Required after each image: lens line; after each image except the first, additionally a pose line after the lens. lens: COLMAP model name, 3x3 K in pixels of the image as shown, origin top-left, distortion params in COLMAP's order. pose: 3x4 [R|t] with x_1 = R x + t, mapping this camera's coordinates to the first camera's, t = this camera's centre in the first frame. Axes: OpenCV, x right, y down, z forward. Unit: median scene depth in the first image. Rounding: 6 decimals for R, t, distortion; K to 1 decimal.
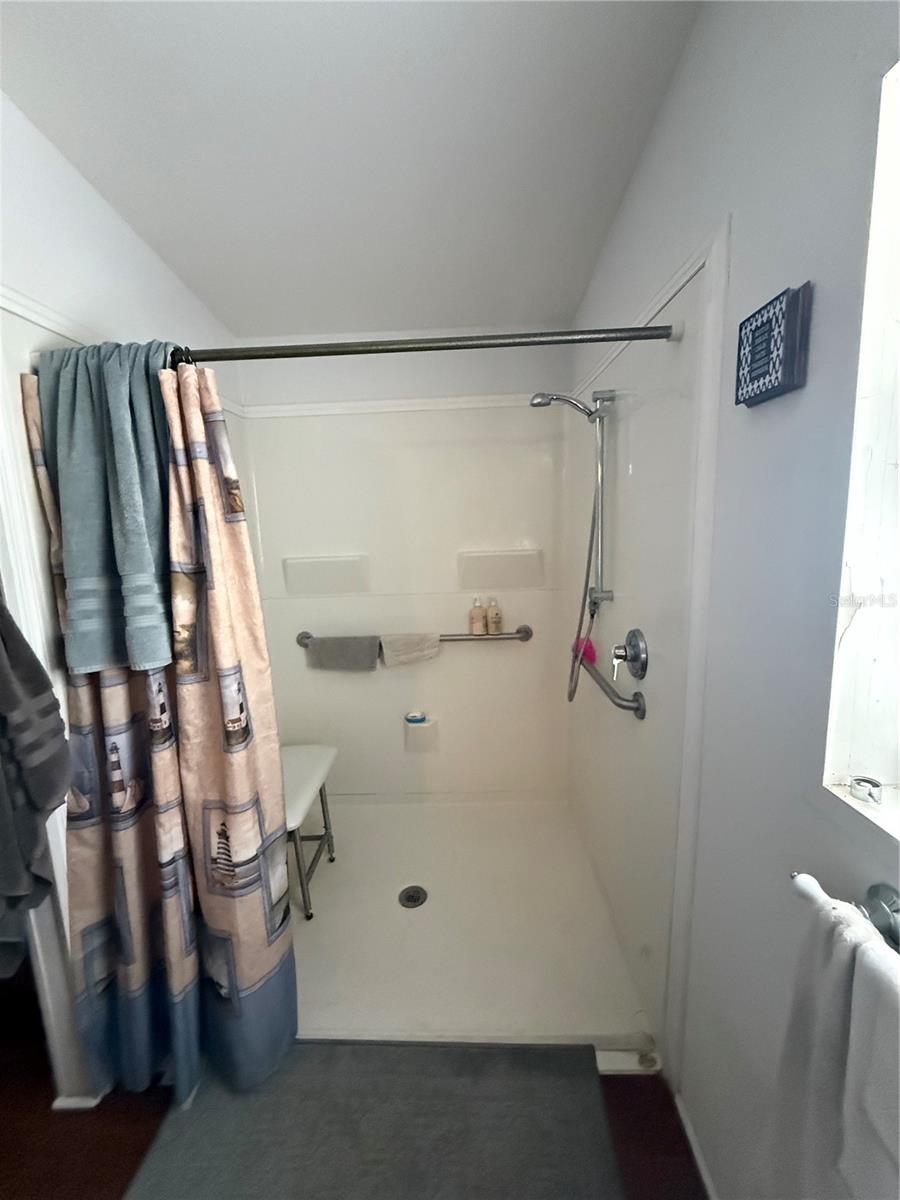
lens RADIAL K [[481.2, 0, 452.2], [0, 481.2, 597.7], [0, 0, 1]] dist [-0.000060, 0.000006]
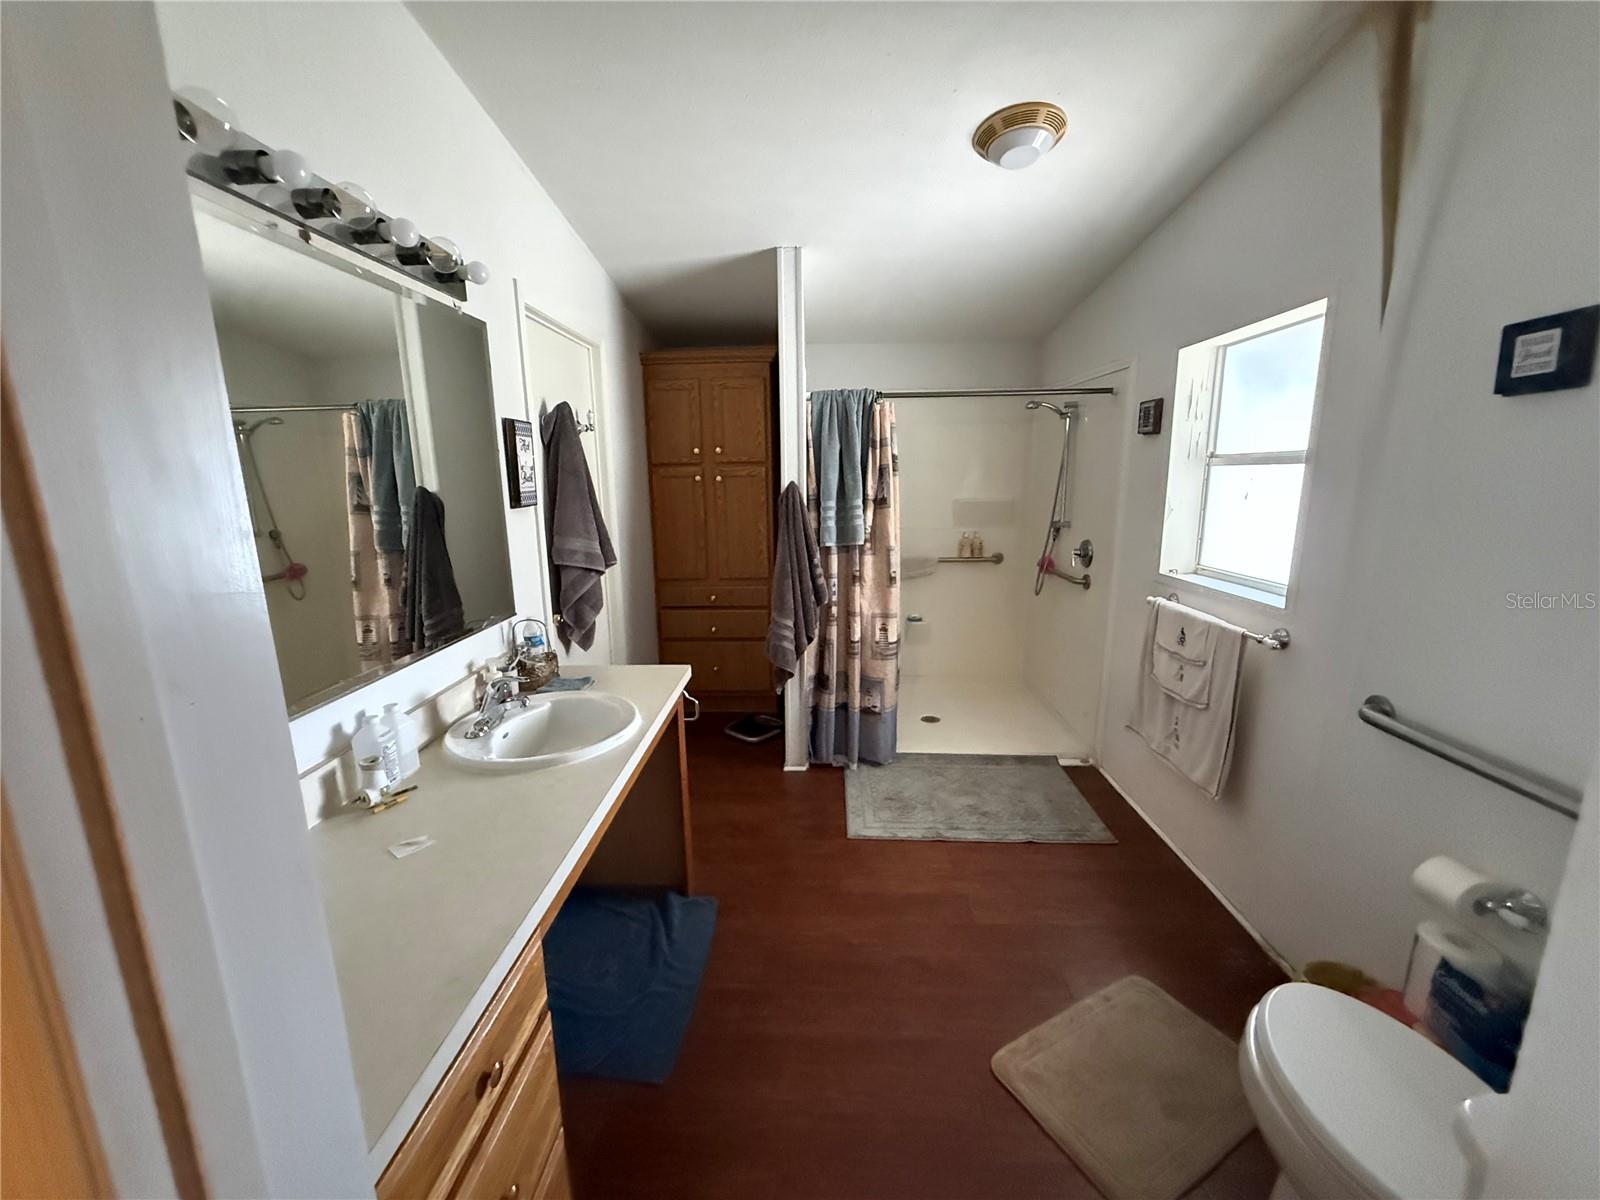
lens RADIAL K [[641.6, 0, 798.2], [0, 641.6, 599.0], [0, 0, 1]] dist [-0.000060, 0.000006]
pose [[0.999703, 0.023080, -0.007843, -0.804916], [-0.022756, 0.998974, 0.039160, 0.260338], [0.008739, -0.038969, 0.999202, -1.696665]]
